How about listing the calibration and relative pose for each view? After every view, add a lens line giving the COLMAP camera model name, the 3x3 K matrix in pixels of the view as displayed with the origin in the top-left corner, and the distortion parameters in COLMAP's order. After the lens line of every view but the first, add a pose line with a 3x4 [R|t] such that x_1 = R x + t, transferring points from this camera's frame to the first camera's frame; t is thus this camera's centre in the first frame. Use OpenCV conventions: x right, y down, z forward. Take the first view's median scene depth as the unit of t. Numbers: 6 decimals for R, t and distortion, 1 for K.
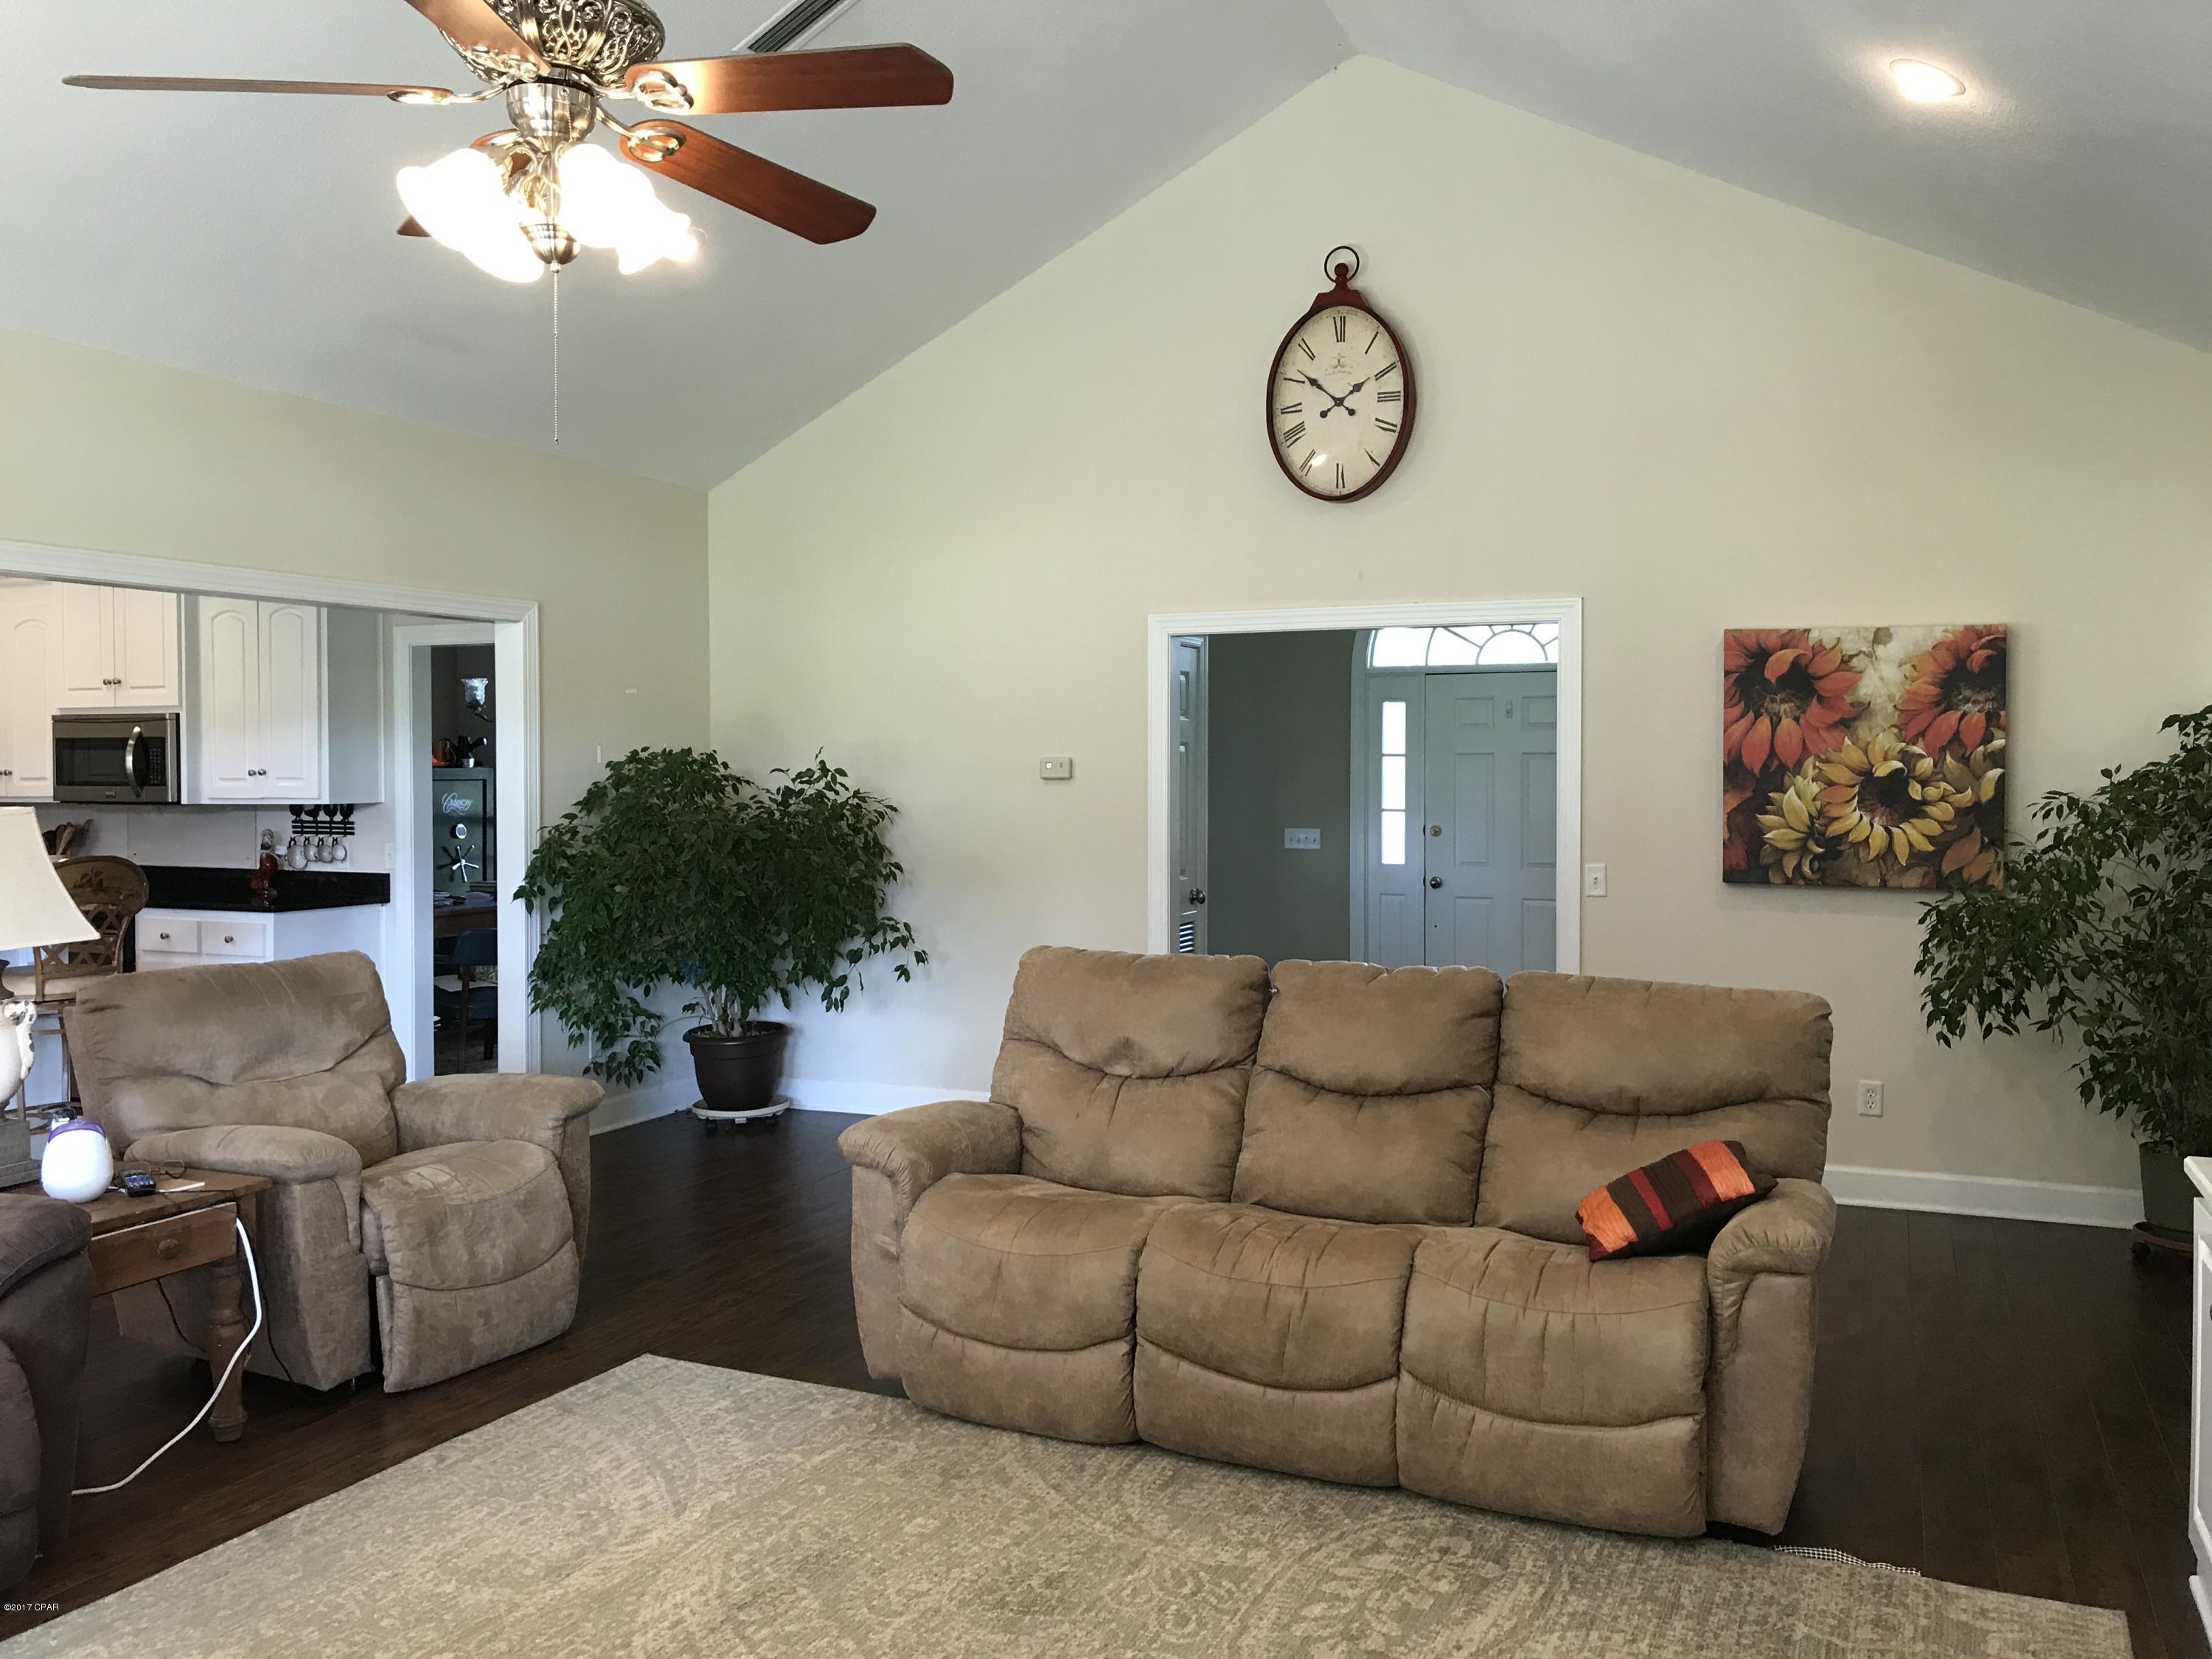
lens RADIAL K [[1821.2, 0, 1106.0], [0, 1821.2, 829.5], [0, 0, 1]] dist [0.056152, -0.232174]
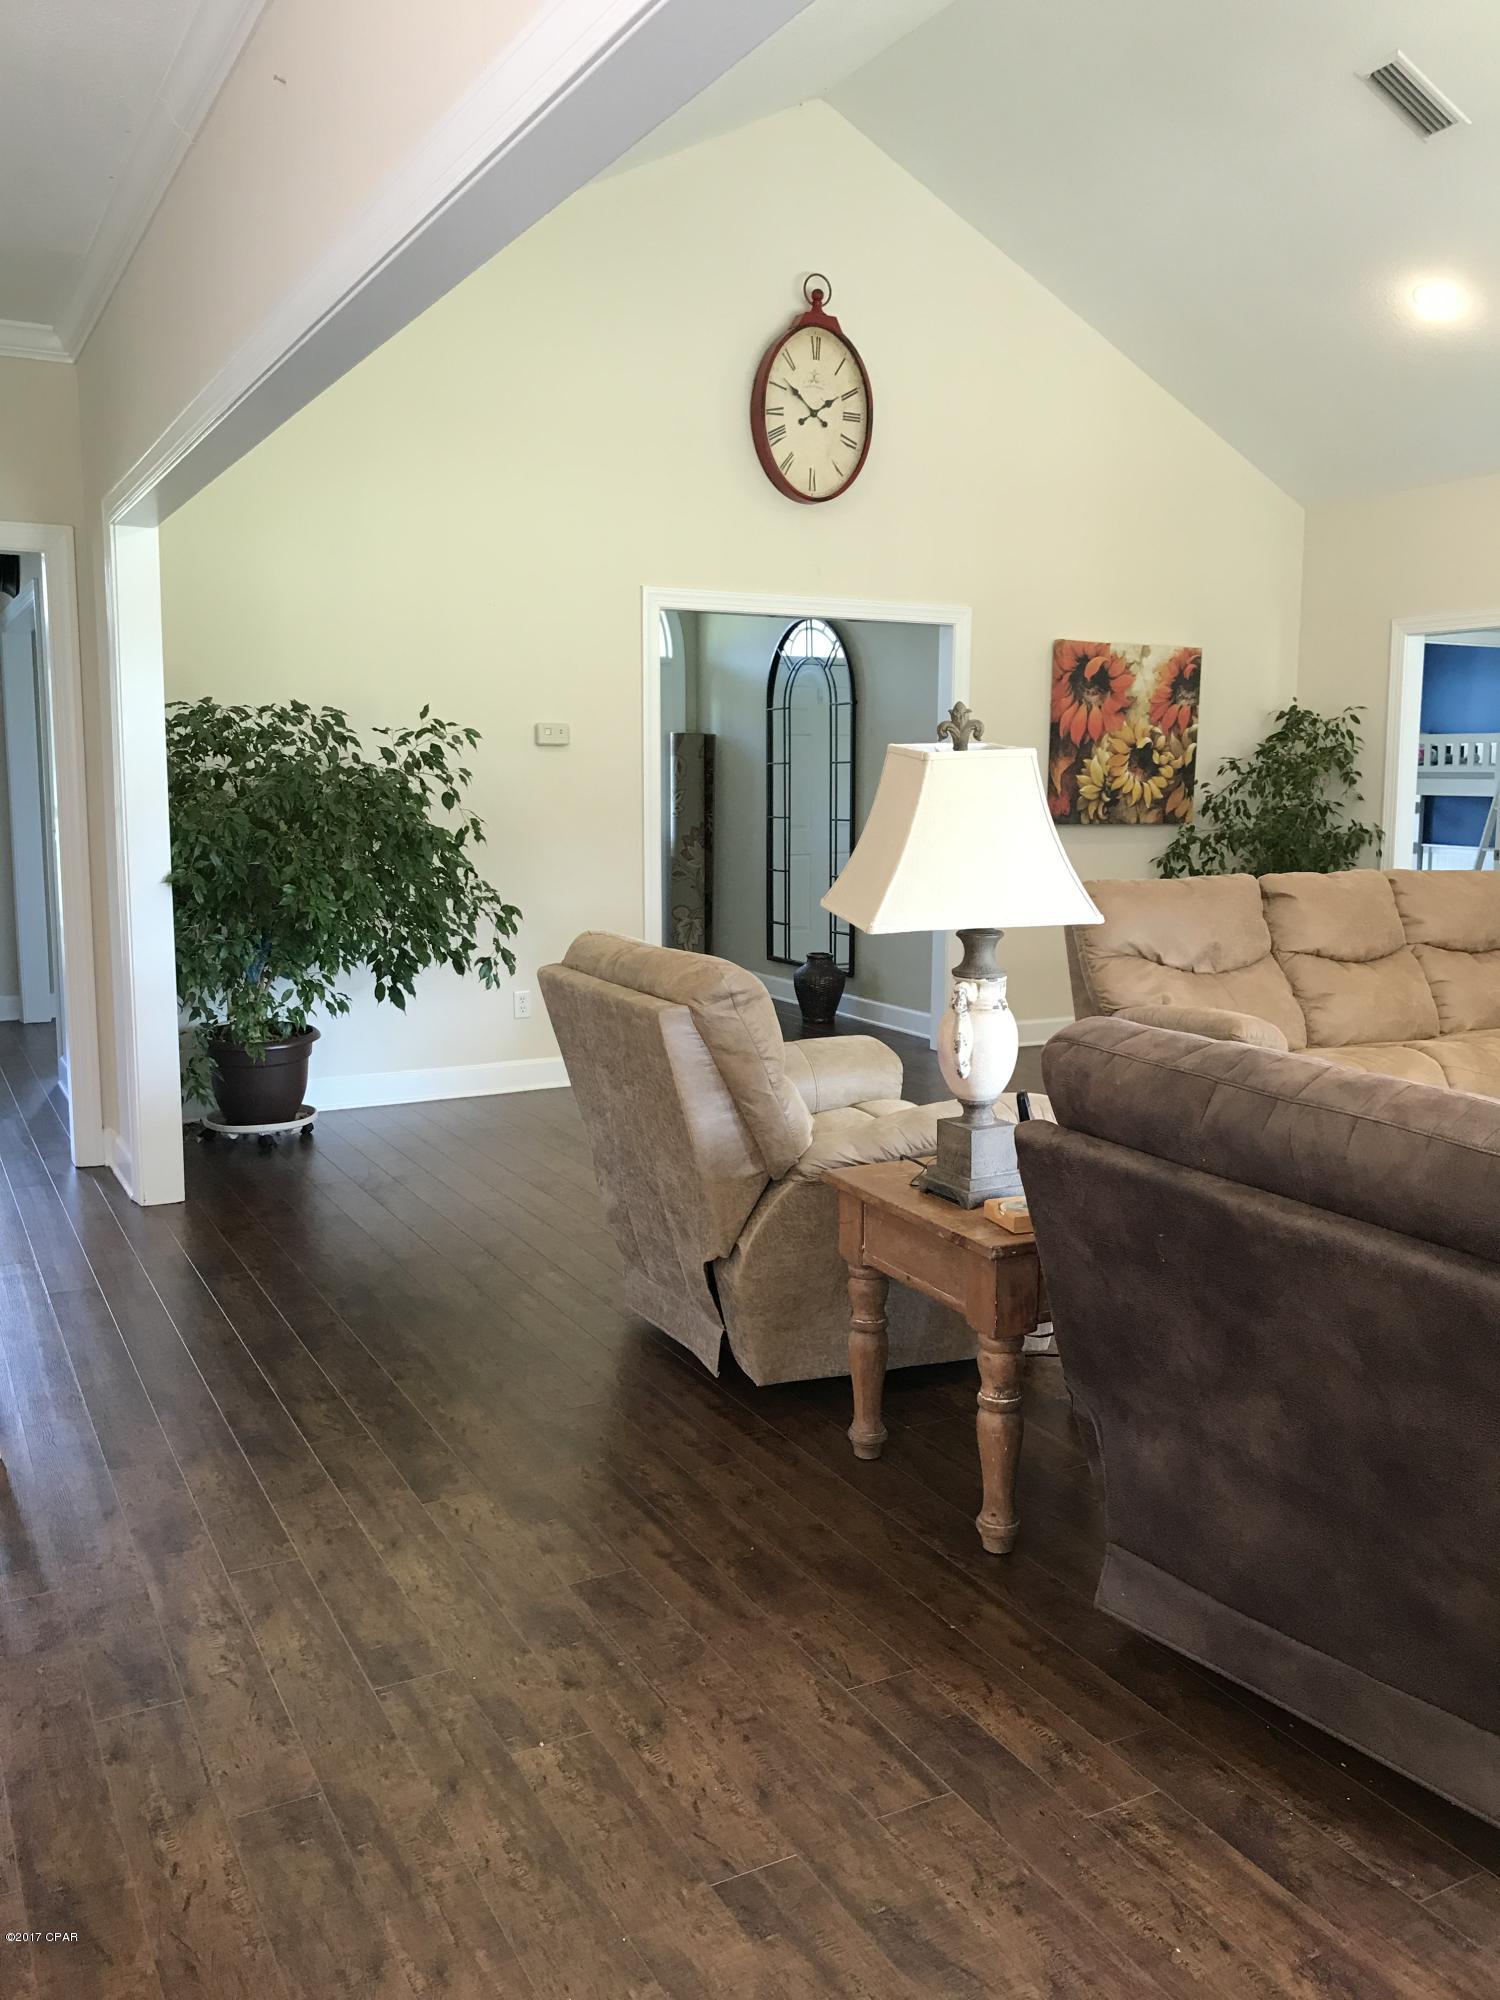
lens RADIAL K [[1646.7, 0, 750.0], [0, 1646.7, 1000.0], [0, 0, 1]] dist [0.056152, -0.232174]
pose [[0.593597, -0.108928, 0.797356, -0.773047], [0.025926, 0.992871, 0.116338, 0.008935], [-0.804345, -0.048386, 0.592190, 0.410260]]
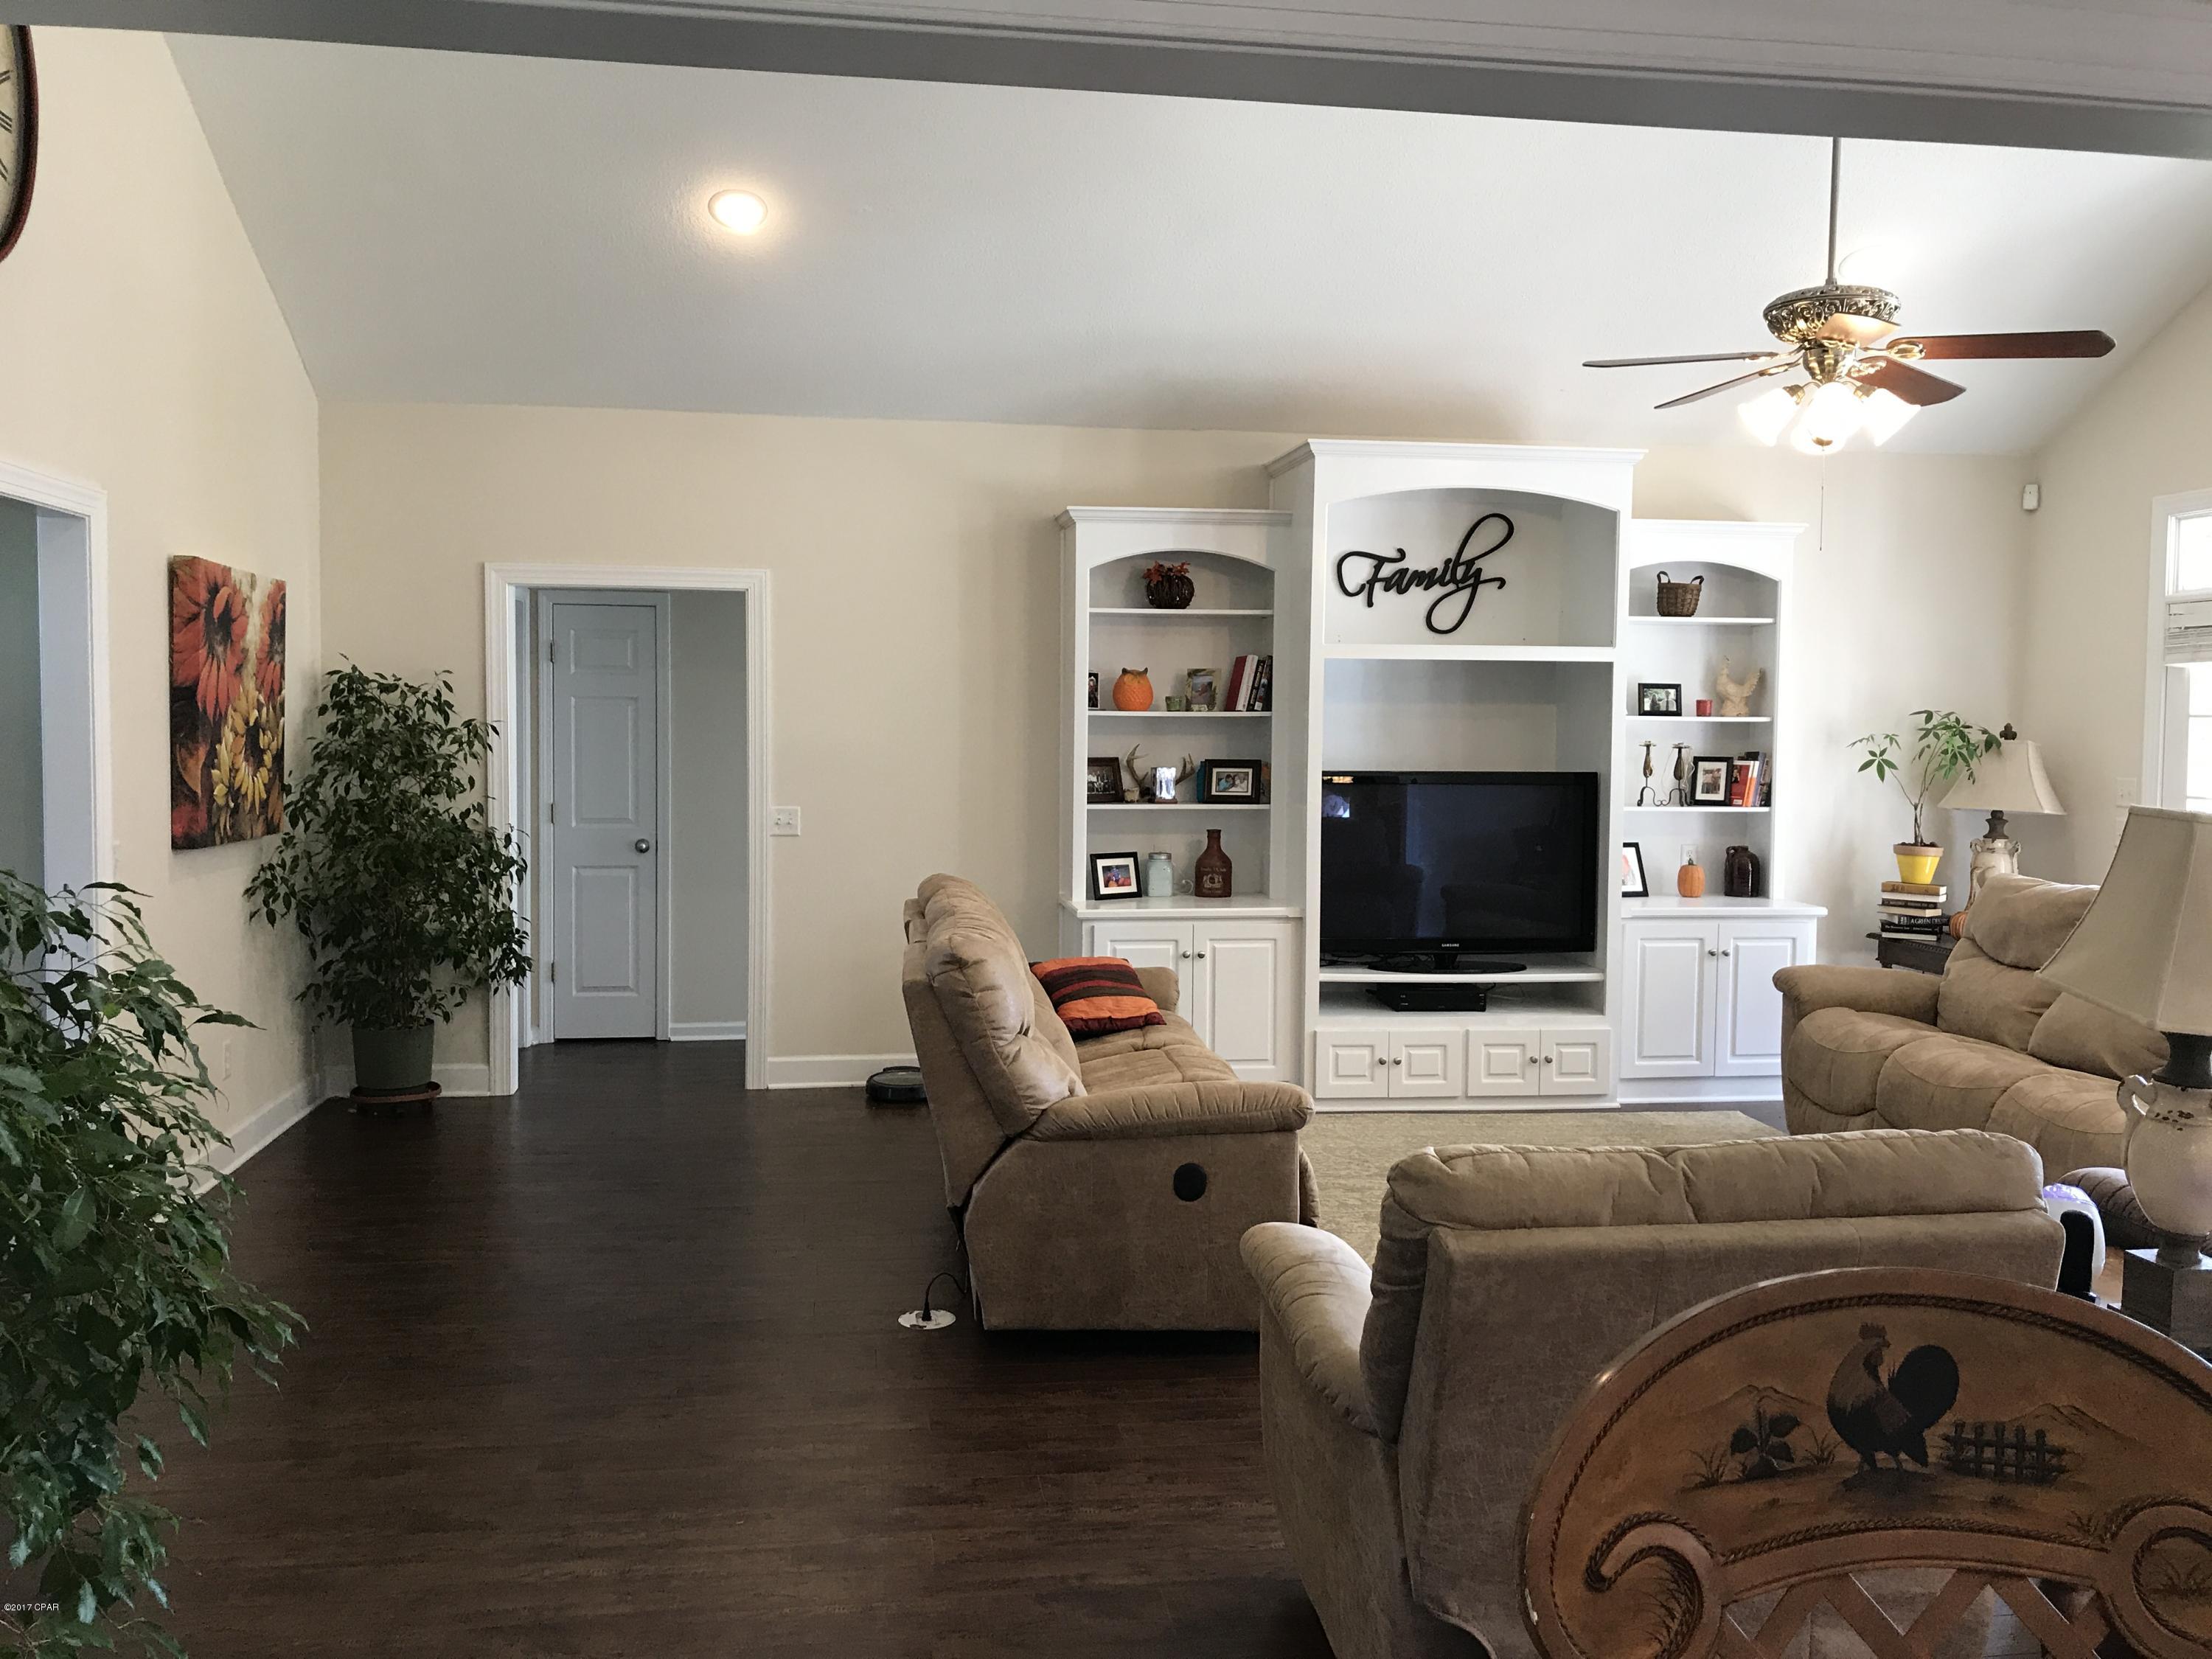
lens RADIAL K [[1821.2, 0, 1106.0], [0, 1821.2, 829.5], [0, 0, 1]] dist [0.056152, -0.232174]
pose [[-0.545465, -0.053996, 0.836392, -0.584301], [0.021784, 0.996672, 0.078550, -0.036508], [-0.837850, 0.061066, -0.542474, 1.043127]]
